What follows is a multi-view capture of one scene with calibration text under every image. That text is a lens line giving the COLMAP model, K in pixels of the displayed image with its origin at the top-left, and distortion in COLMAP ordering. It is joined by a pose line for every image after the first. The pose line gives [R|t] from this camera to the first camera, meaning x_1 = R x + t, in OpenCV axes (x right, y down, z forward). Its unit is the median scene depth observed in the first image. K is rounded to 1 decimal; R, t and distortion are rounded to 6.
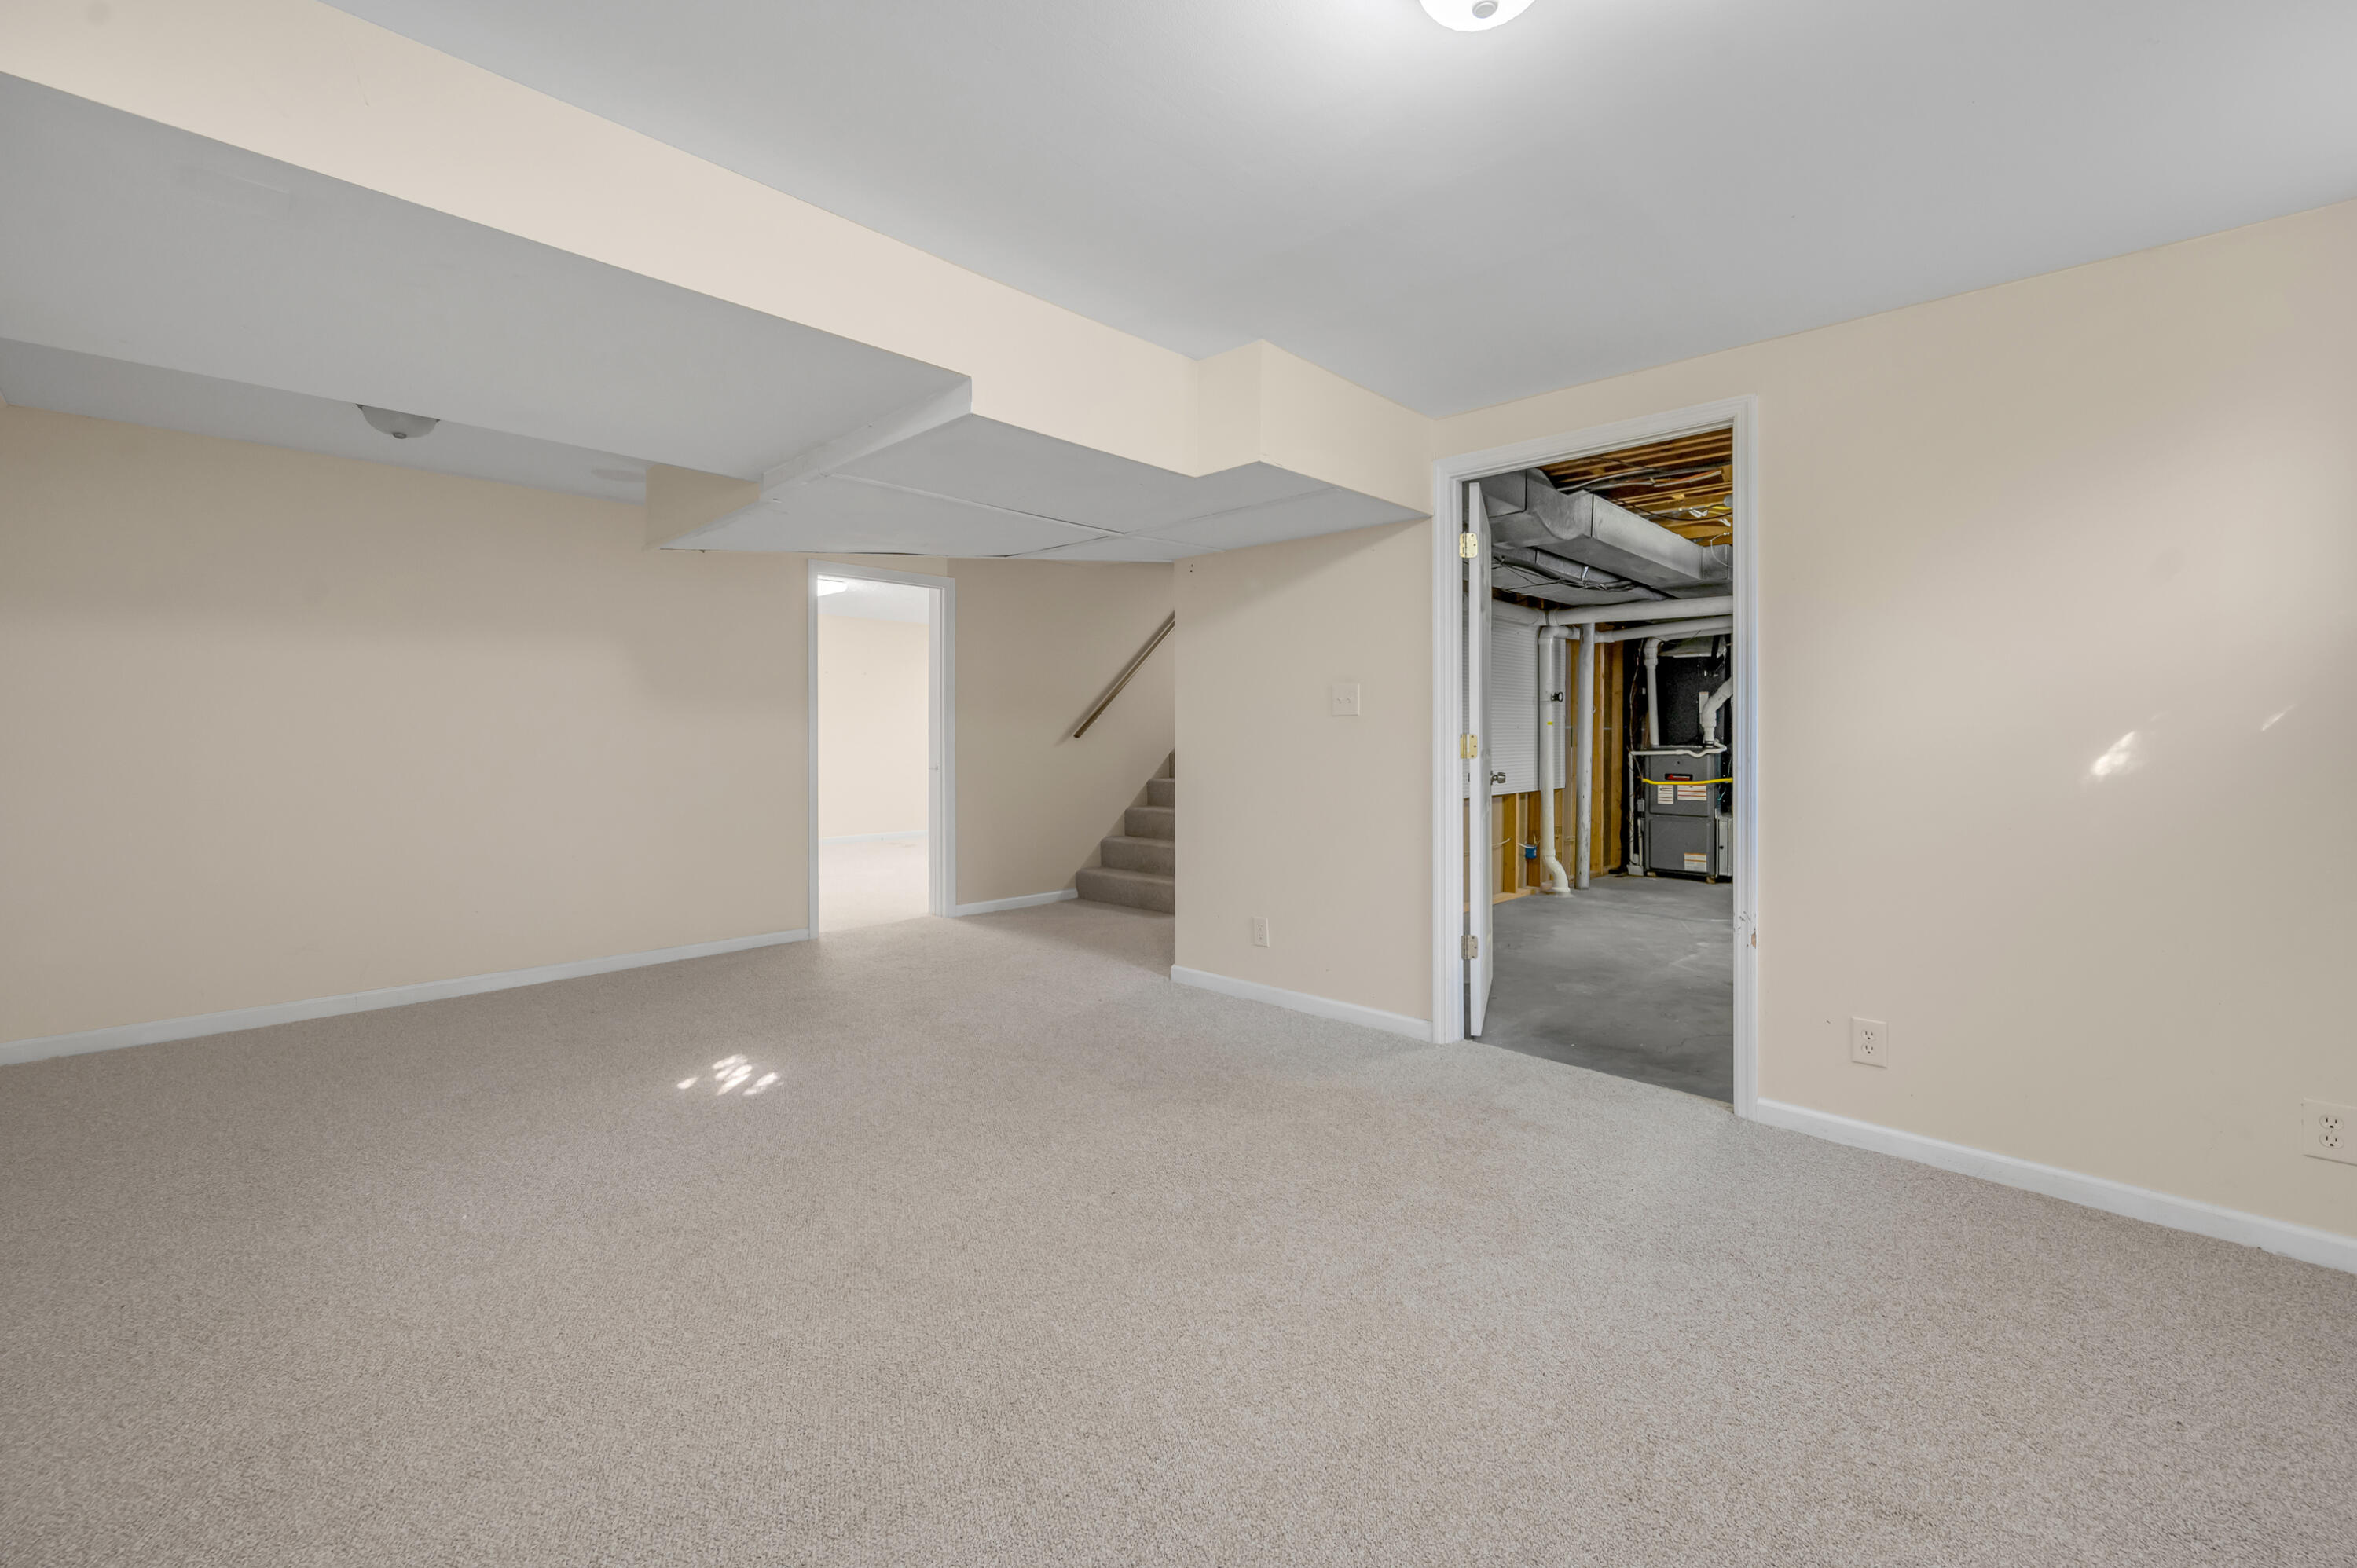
lens RADIAL K [[965.4, 0, 1173.4], [0, 965.4, 733.2], [0, 0, 1]] dist [0.001878, 0.000324]
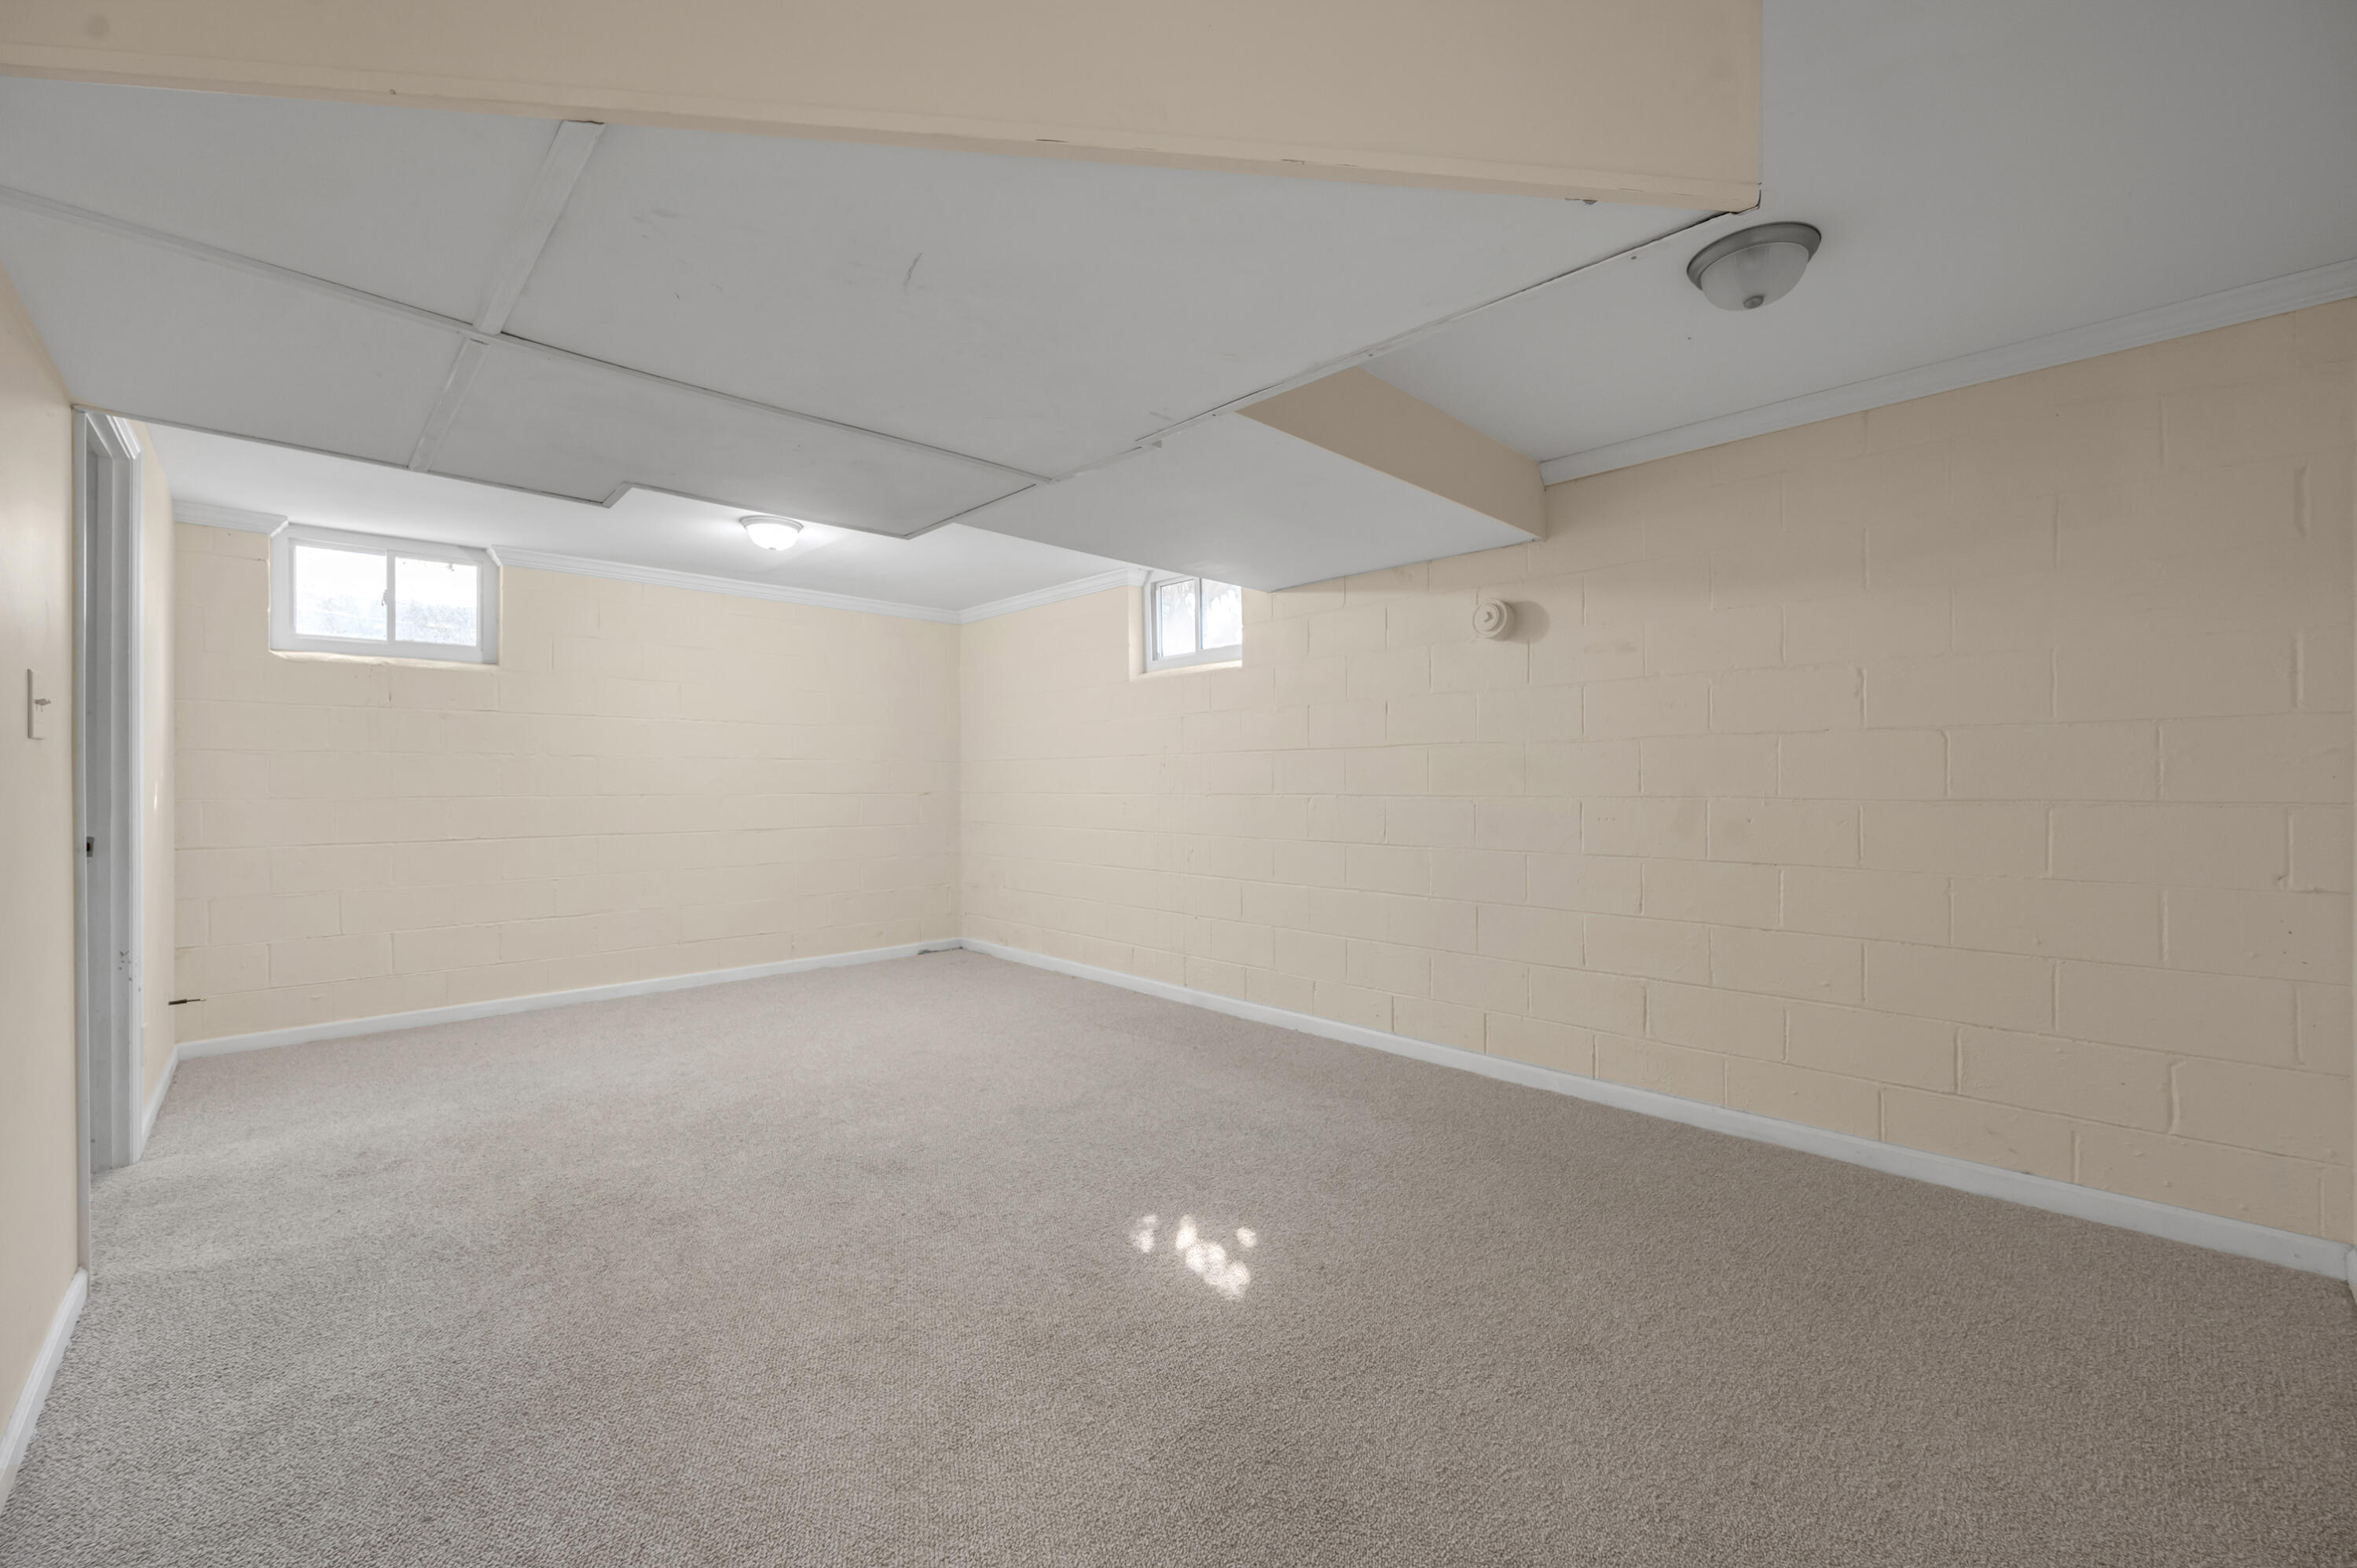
lens RADIAL K [[938.3, 0, 1178.7], [0, 938.3, 777.4], [0, 0, 1]] dist [-0.000335, -0.000033]
pose [[-0.999638, 0.007573, 0.025826, -0.476114], [0.007458, 0.999962, -0.004530, 0.003304], [-0.025859, -0.004336, -0.999656, 1.759386]]
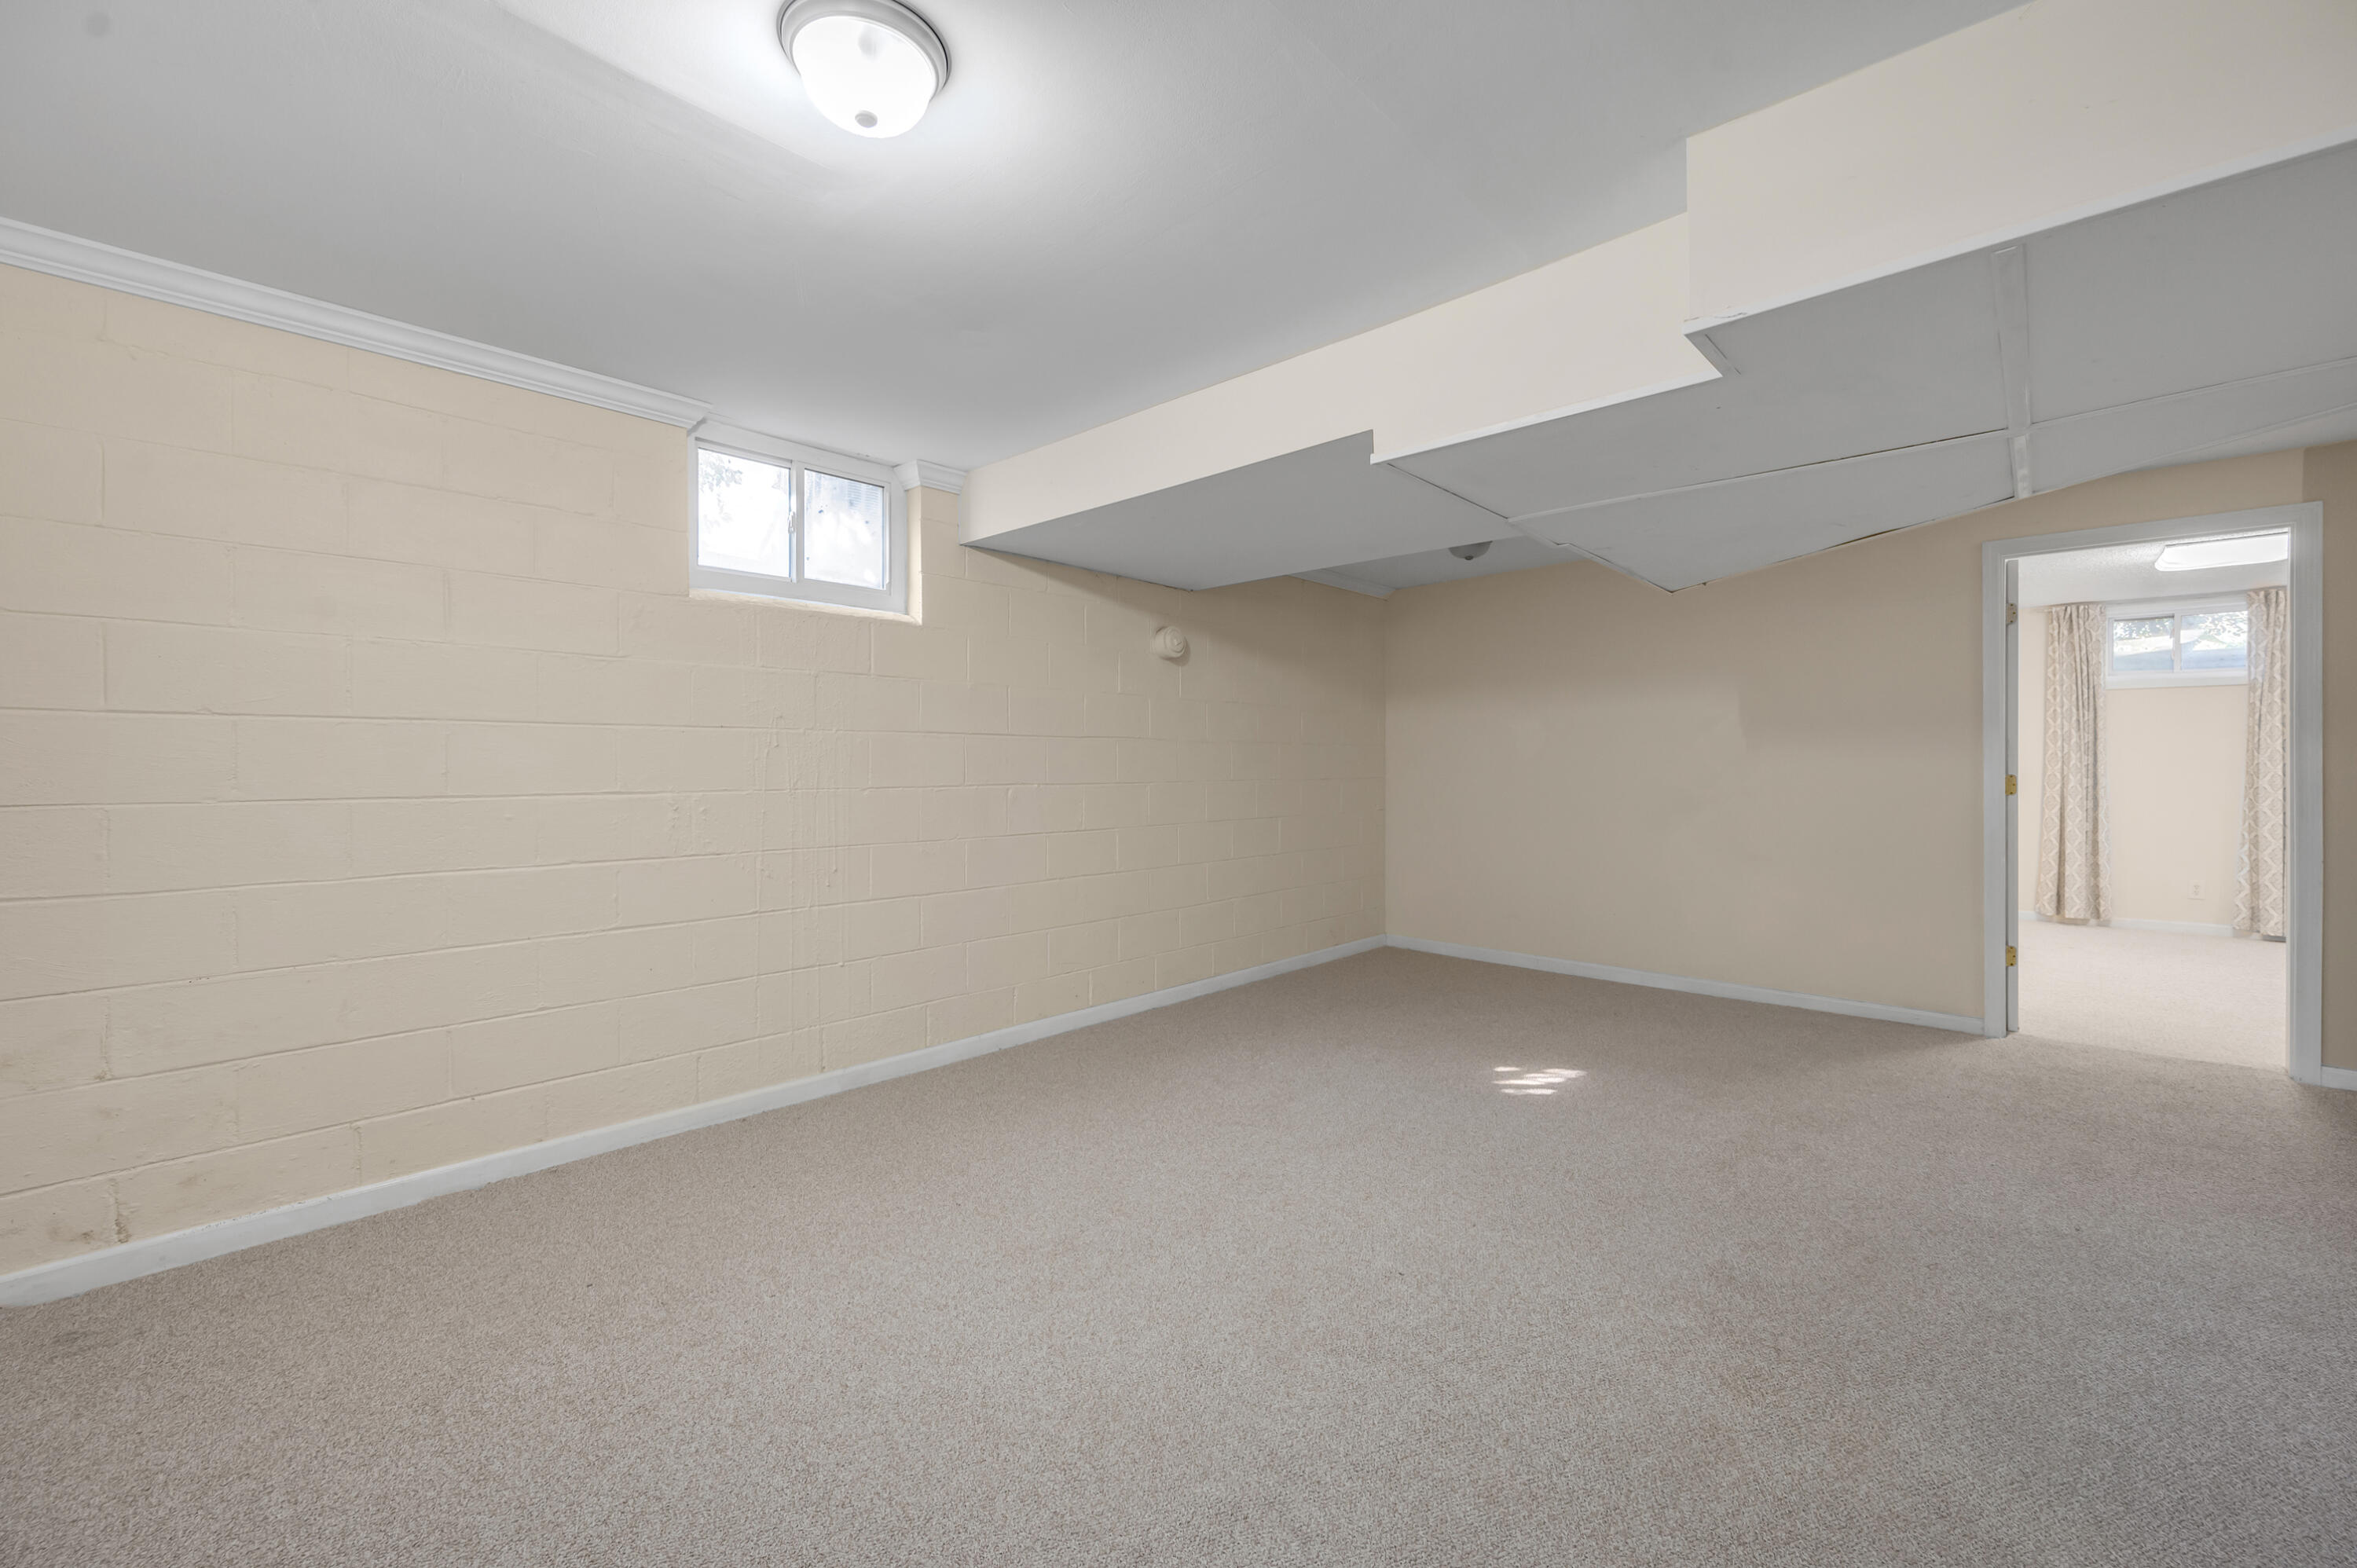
lens RADIAL K [[938.3, 0, 1178.7], [0, 938.3, 777.4], [0, 0, 1]] dist [-0.000335, -0.000033]
pose [[0.028602, 0.013747, -0.999496, 0.616175], [-0.001274, 0.999905, 0.013716, -0.004273], [0.999590, 0.000881, 0.028617, 0.578612]]
